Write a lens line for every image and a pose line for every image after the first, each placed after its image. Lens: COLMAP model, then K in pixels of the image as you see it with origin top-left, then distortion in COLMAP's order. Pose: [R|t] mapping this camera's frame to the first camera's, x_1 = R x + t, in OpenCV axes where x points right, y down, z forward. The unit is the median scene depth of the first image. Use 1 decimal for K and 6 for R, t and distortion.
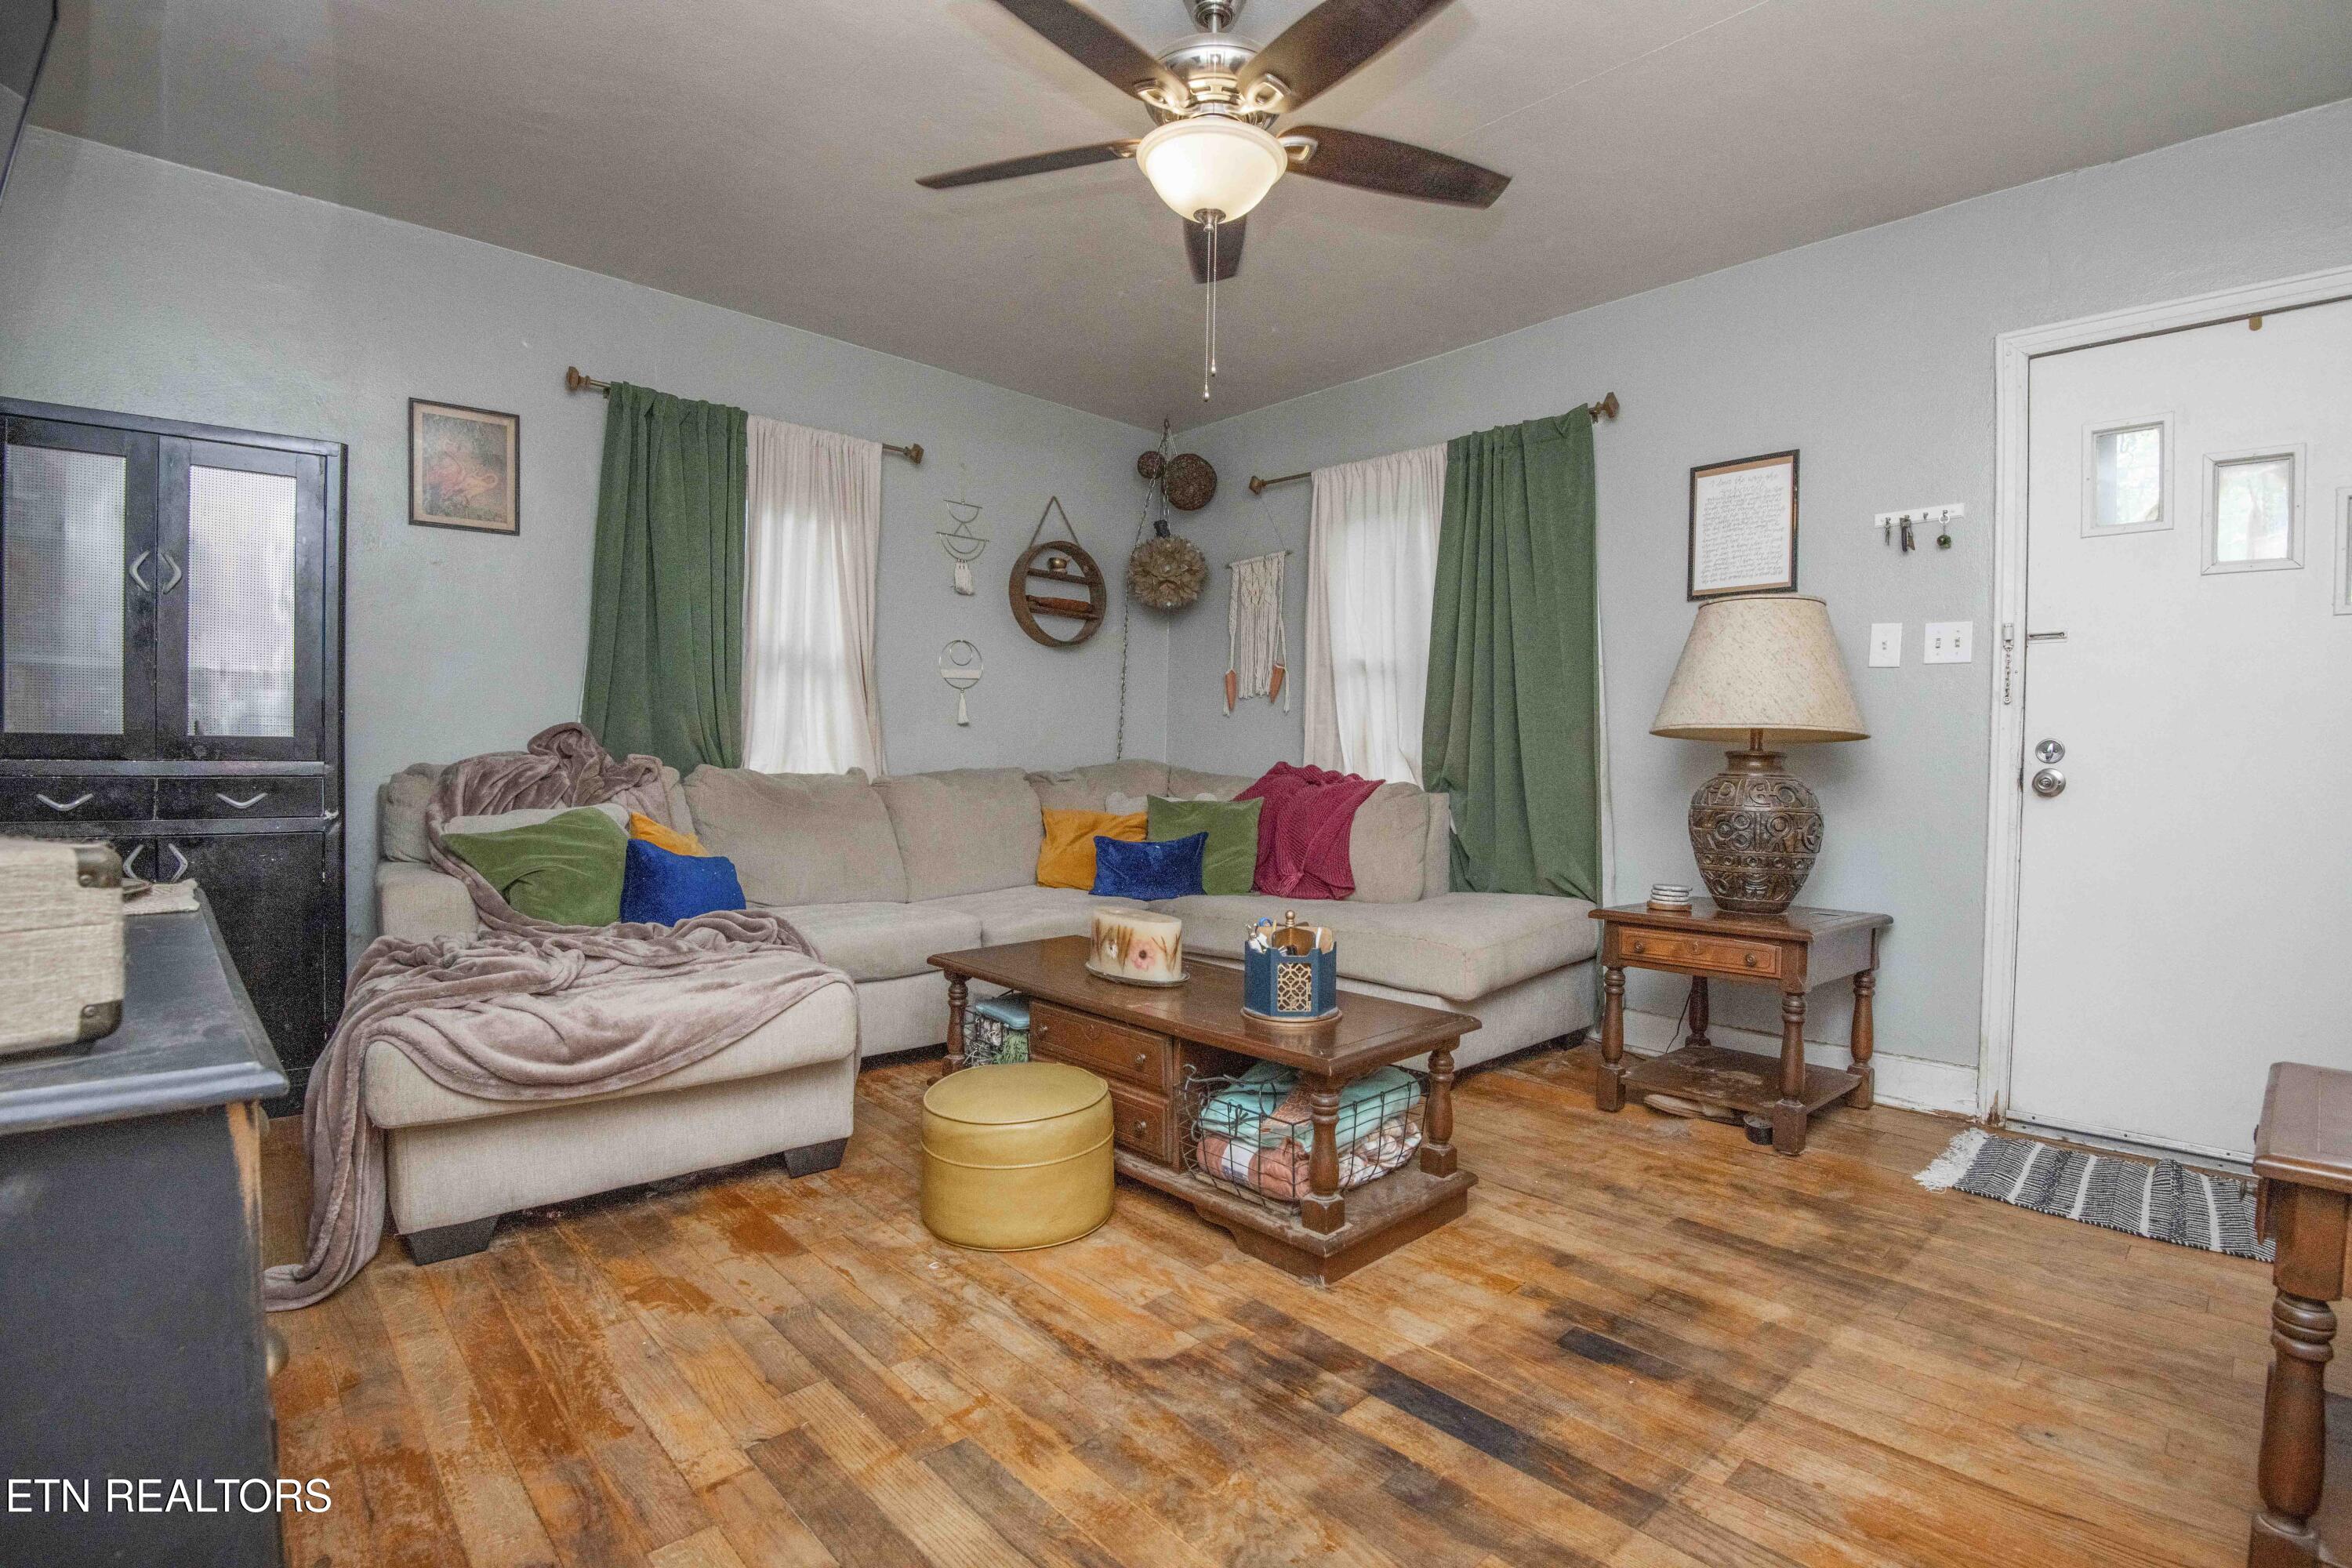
lens RADIAL K [[1099.3, 0, 1184.3], [0, 1099.3, 783.3], [0, 0, 1]] dist [-0.033250, -0.003001]
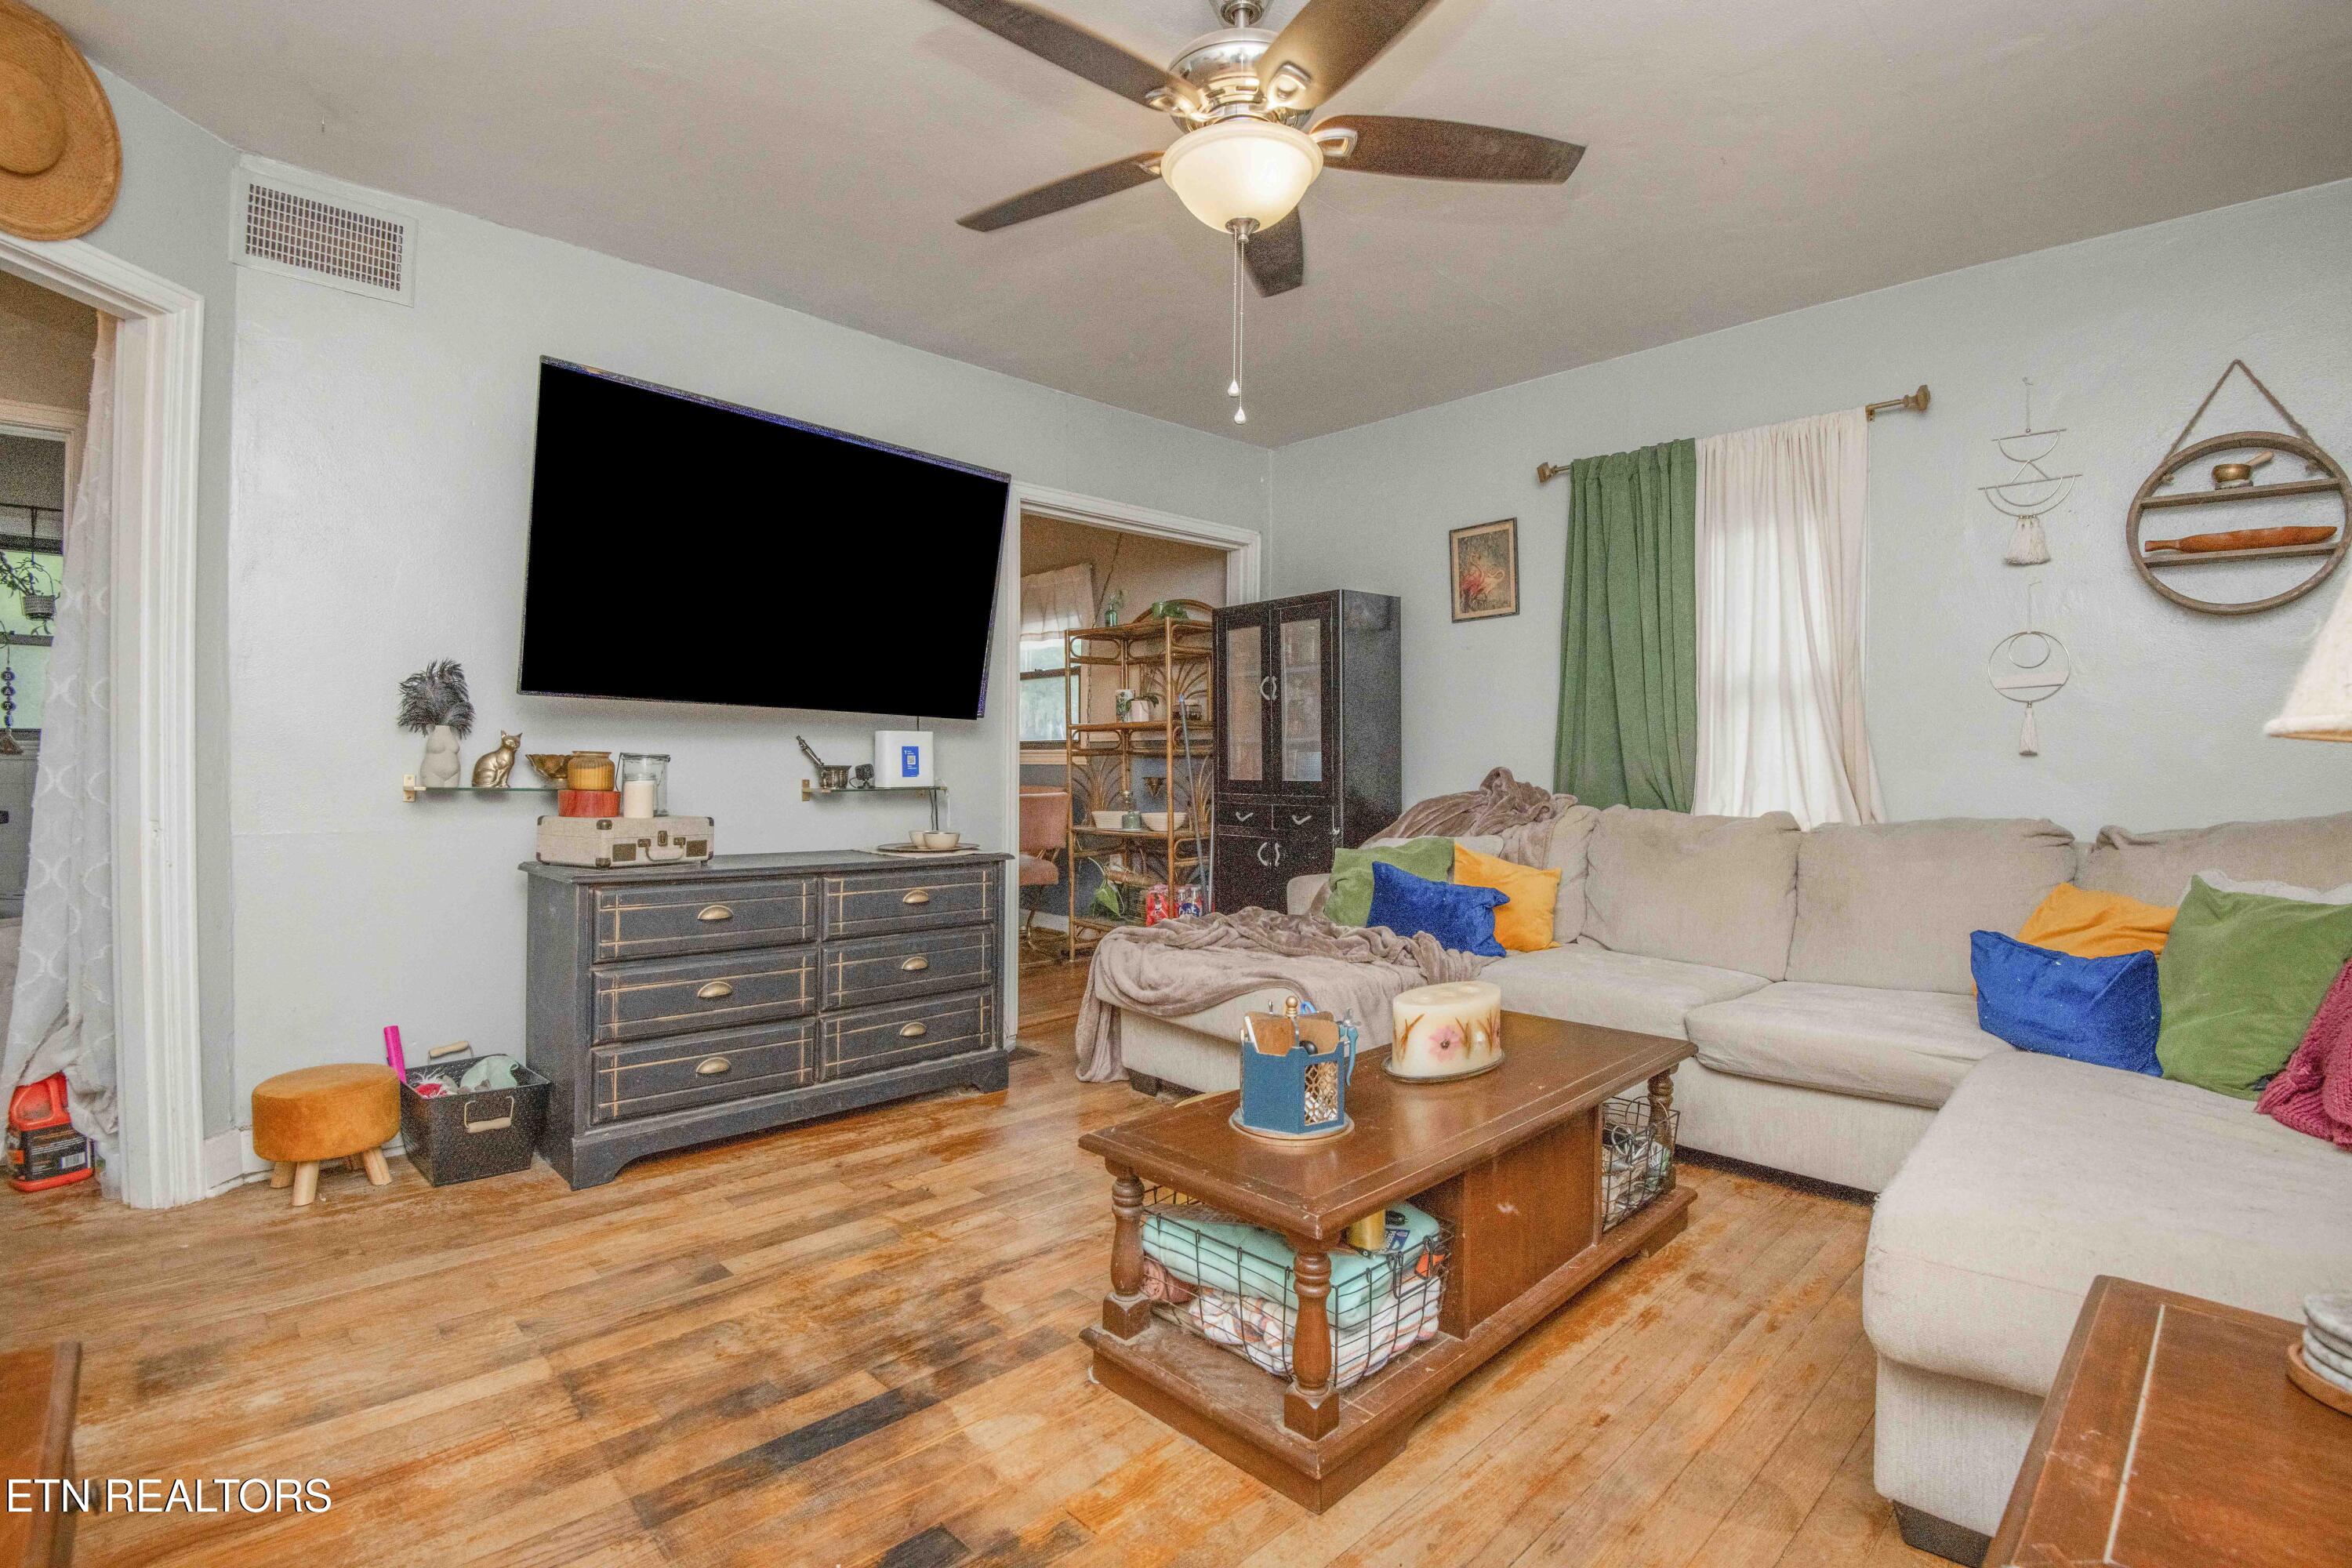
lens RADIAL K [[1099.3, 0, 1185.5], [0, 1099.3, 766.7], [0, 0, 1]] dist [-0.033250, -0.003001]
pose [[0.014763, -0.010677, -0.999834, 1.205911], [-0.027999, 0.999546, -0.011088, -0.058582], [0.999499, 0.028158, 0.014457, 1.194094]]
